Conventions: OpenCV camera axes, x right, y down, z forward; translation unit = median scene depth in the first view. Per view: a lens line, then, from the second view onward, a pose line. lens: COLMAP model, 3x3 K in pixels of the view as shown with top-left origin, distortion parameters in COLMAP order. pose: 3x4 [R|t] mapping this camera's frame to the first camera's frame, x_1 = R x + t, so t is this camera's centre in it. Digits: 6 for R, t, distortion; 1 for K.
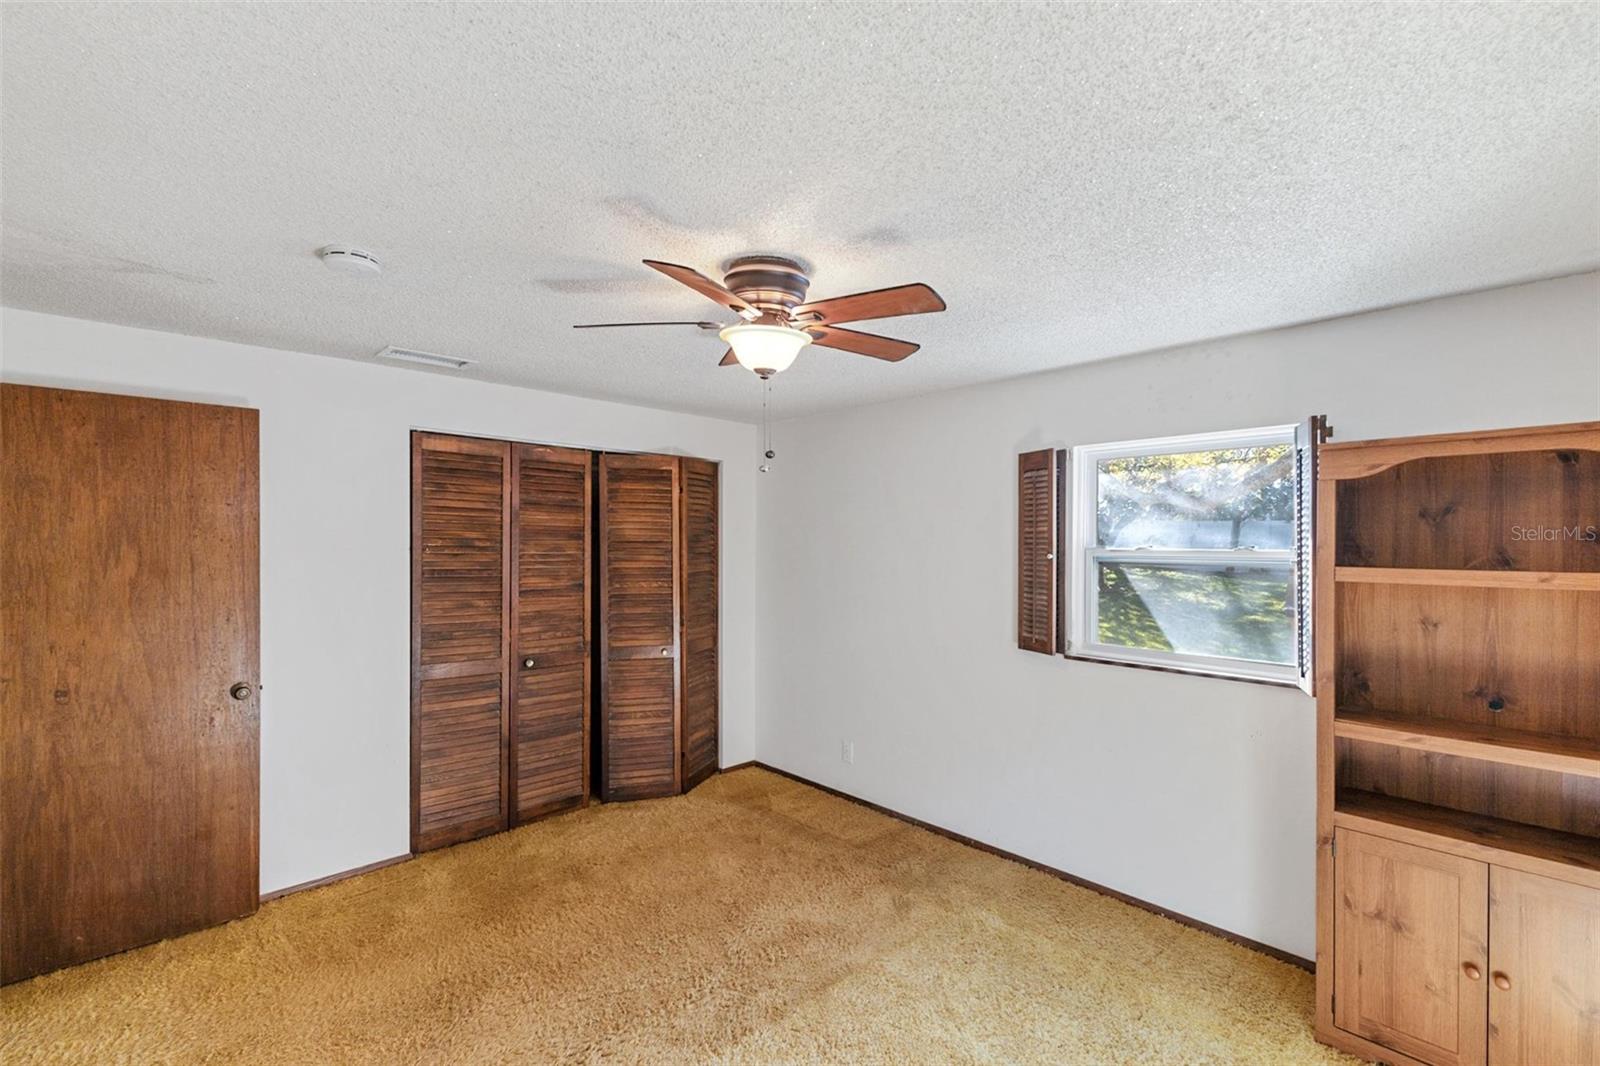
lens RADIAL K [[691.2, 0, 800.0], [0, 691.2, 533.0], [0, 0, 1]] dist [0.002156, 0.000019]
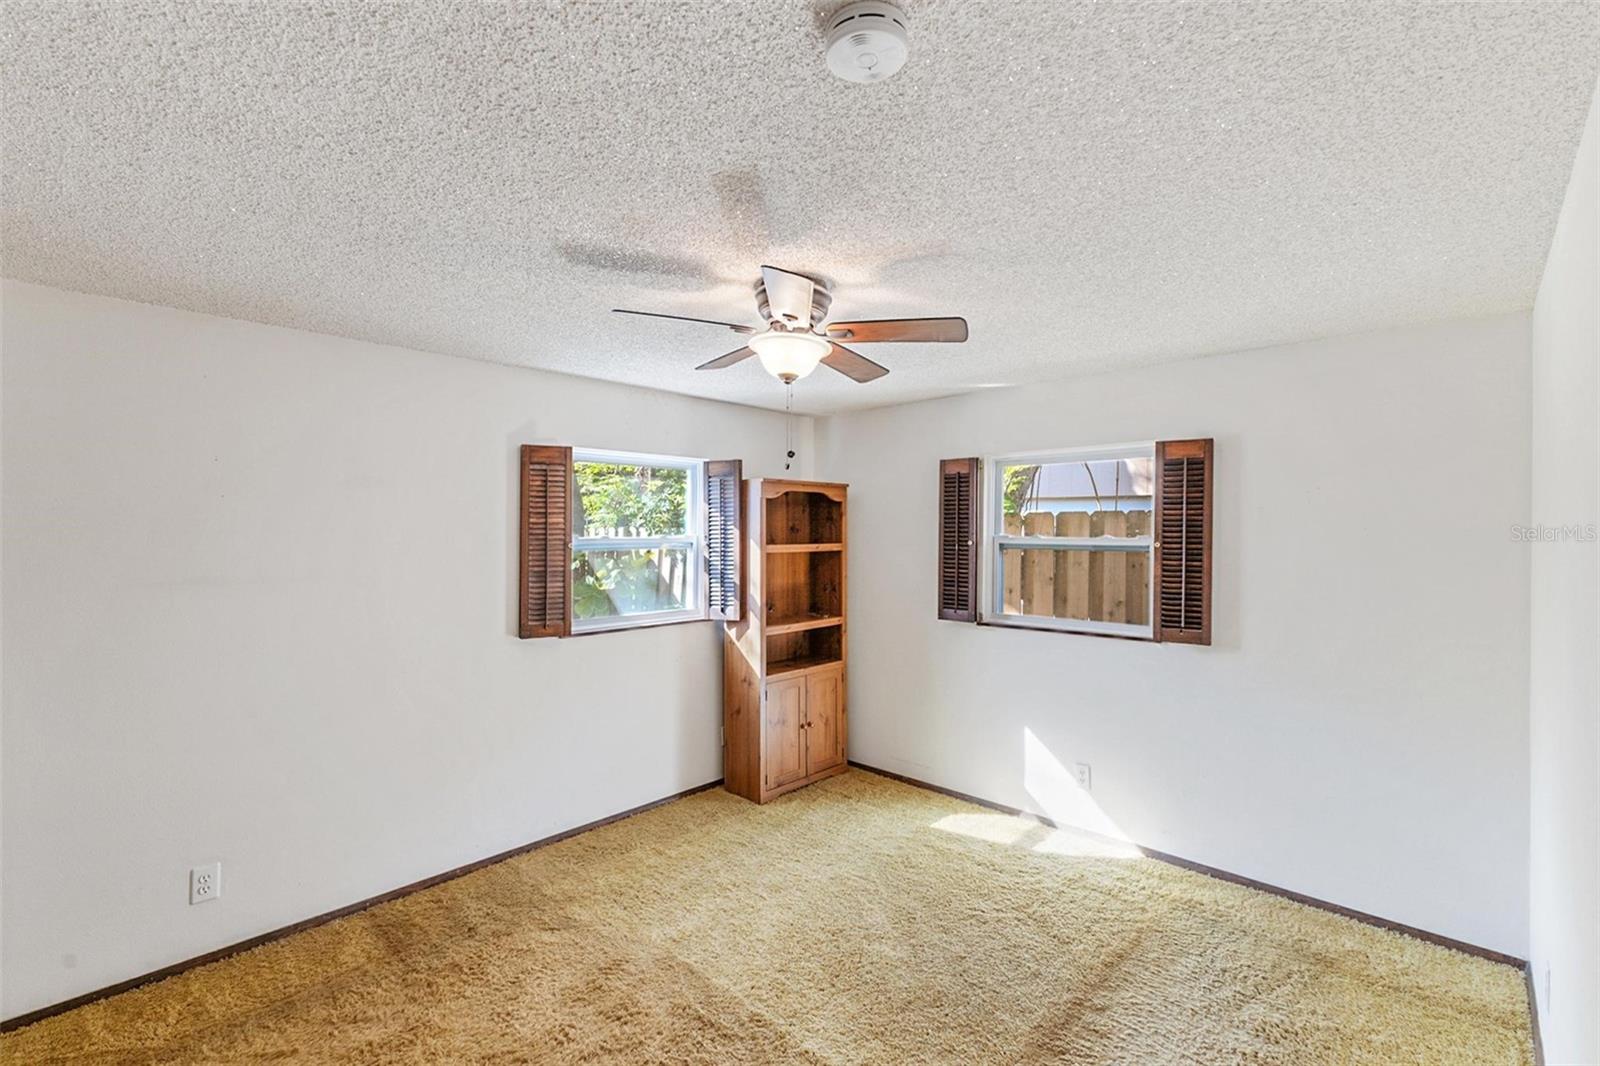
lens RADIAL K [[714.1, 0, 808.7], [0, 714.1, 530.3], [0, 0, 1]] dist [0.001032, 0.000193]
pose [[-0.066250, -0.001753, 0.997801, -0.854896], [-0.008913, 0.999960, 0.001165, 0.004343], [-0.997763, -0.008816, -0.066263, 0.757029]]
